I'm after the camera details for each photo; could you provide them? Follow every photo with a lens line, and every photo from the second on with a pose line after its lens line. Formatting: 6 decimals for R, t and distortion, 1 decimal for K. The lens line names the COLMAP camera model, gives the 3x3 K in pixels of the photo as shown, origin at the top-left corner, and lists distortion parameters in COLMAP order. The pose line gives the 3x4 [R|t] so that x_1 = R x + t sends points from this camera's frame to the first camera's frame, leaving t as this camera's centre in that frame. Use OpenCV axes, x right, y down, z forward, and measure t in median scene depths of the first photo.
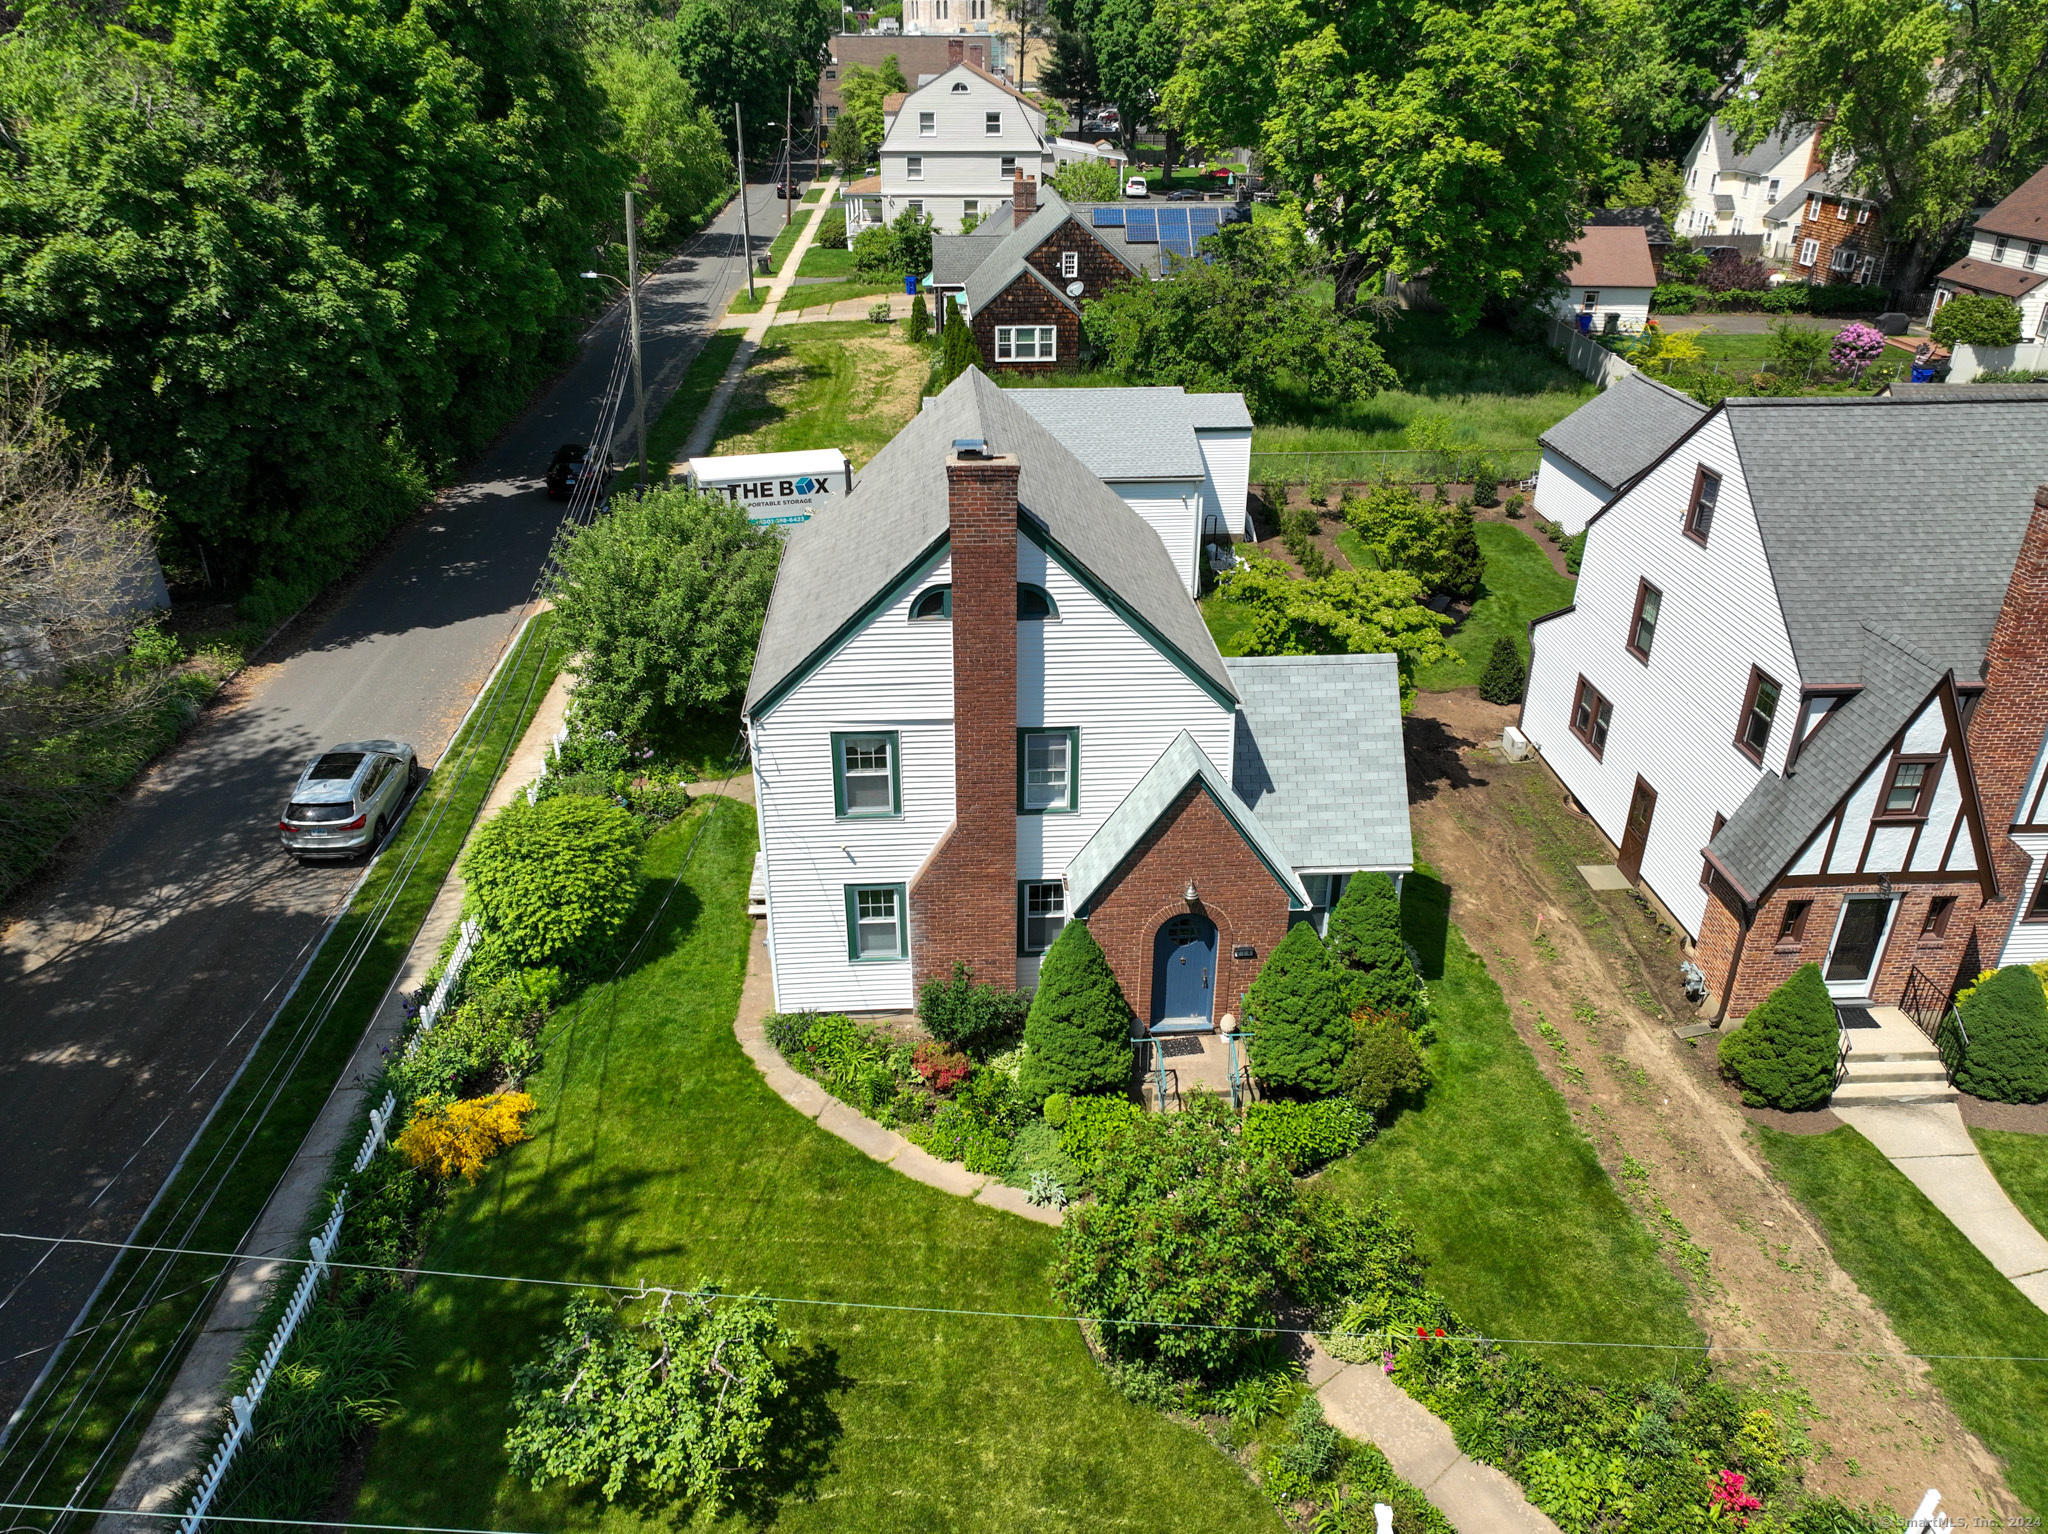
lens RADIAL K [[1440.0, 0, 1030.1], [0, 1440.0, 761.2], [0, 0, 1]] dist [-0.000145, 0.010795]
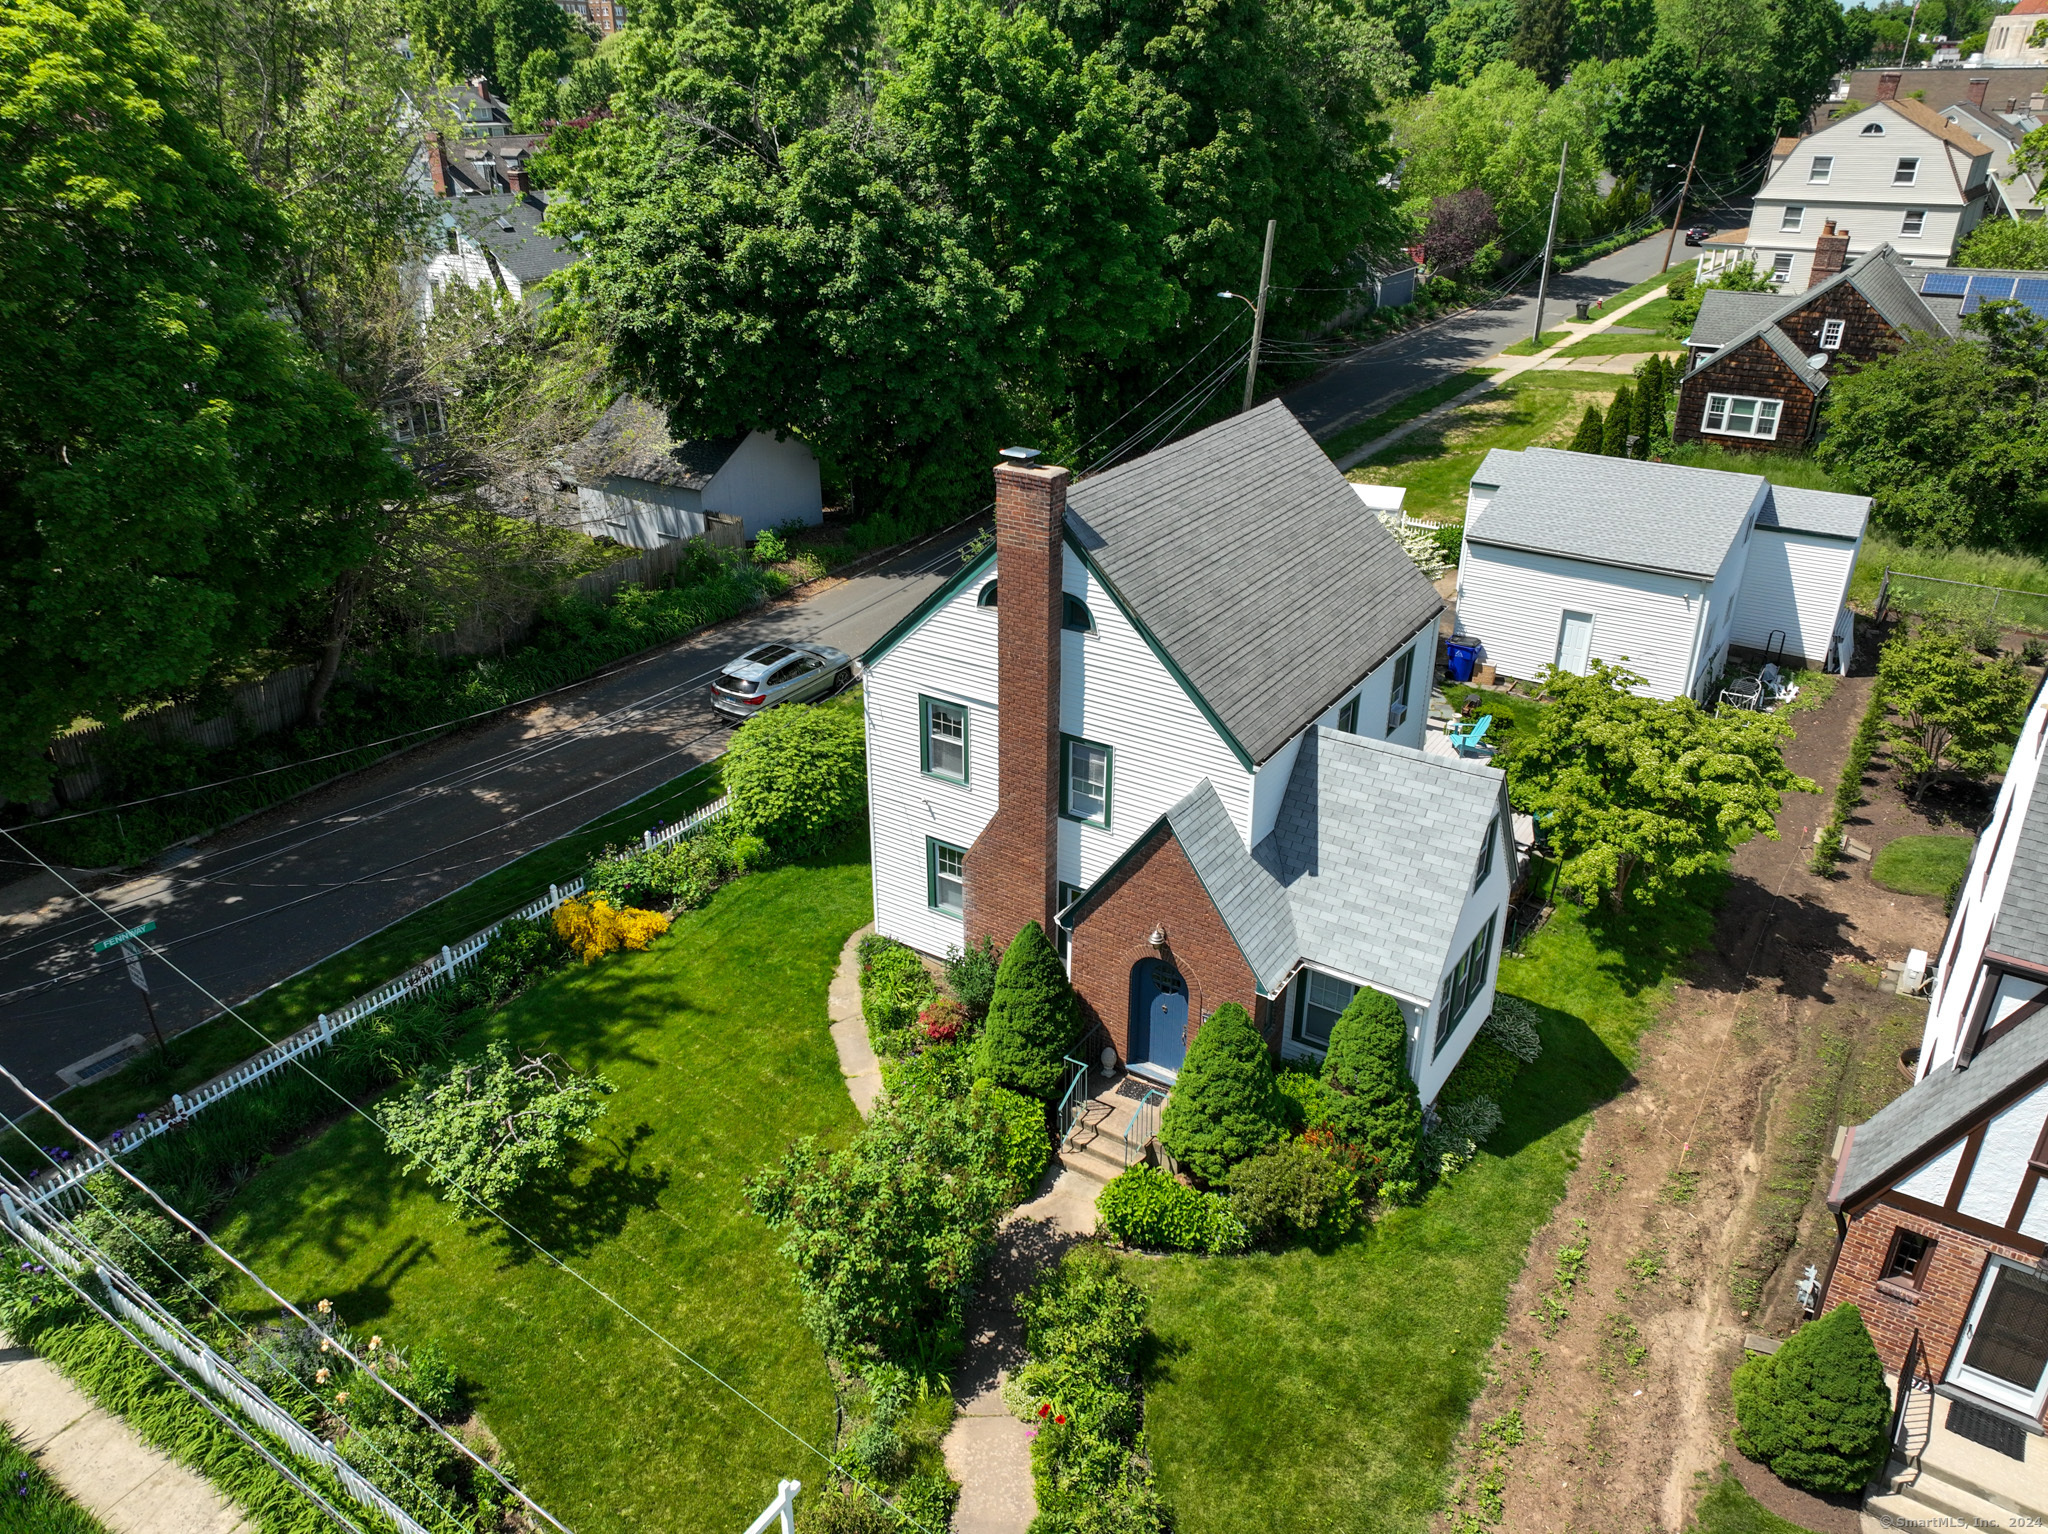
lens RADIAL K [[1440.8, 0, 1024.0], [0, 1440.8, 767.0], [0, 0, 1]] dist [0.000847, 0.011138]
pose [[0.793513, 0.261513, -0.549498, 0.508037], [-0.271594, 0.960229, 0.064784, -0.054959], [0.544585, 0.097834, 0.832980, 0.112382]]
